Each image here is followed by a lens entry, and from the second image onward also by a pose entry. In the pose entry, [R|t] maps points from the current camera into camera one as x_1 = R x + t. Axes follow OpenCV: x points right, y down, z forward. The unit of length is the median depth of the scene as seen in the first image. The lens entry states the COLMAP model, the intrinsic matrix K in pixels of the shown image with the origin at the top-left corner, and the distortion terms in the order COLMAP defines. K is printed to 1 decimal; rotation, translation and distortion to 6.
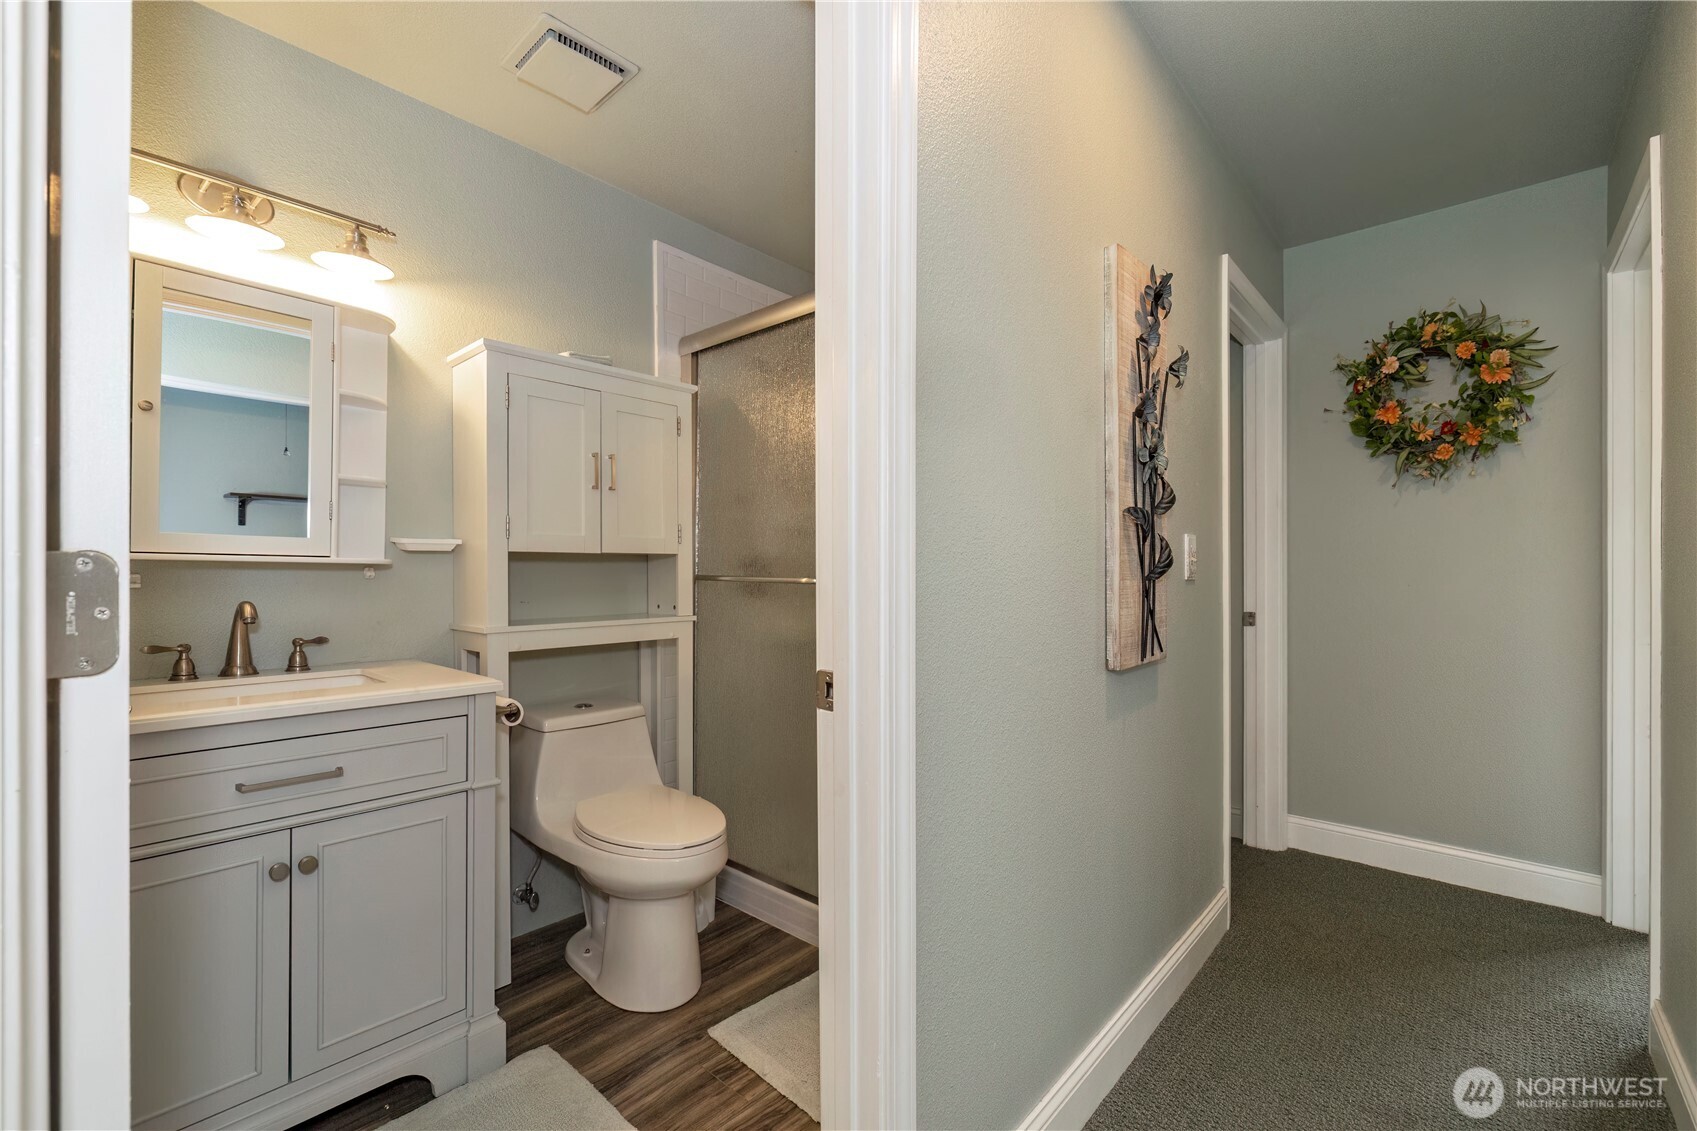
lens RADIAL K [[722.1, 0, 853.7], [0, 722.1, 571.2], [0, 0, 1]] dist [-0.000377, -0.000018]
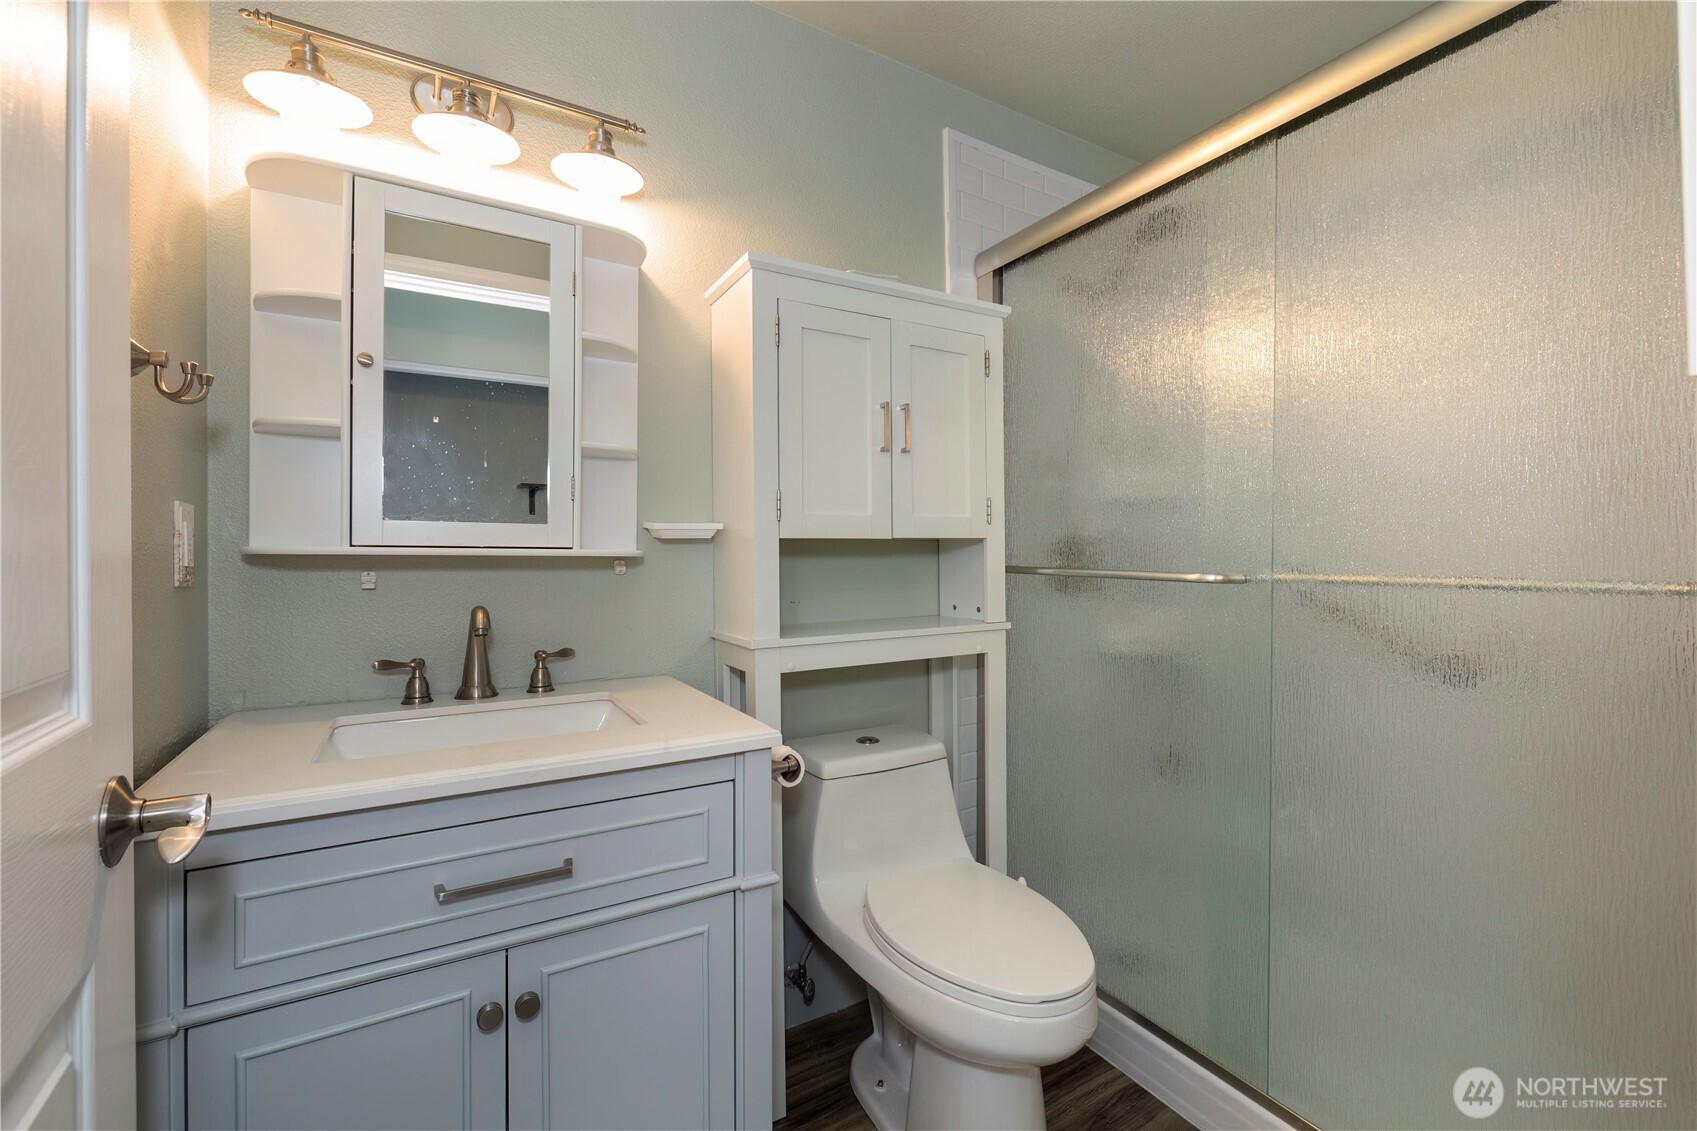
lens RADIAL K [[713.5, 0, 848.1], [0, 713.5, 549.6], [0, 0, 1]] dist [-0.015309, -0.000092]
pose [[0.950958, -0.006495, -0.309250, -0.152686], [0.005732, 0.999978, -0.003375, -0.010578], [0.309266, 0.001436, 0.950975, 0.268472]]
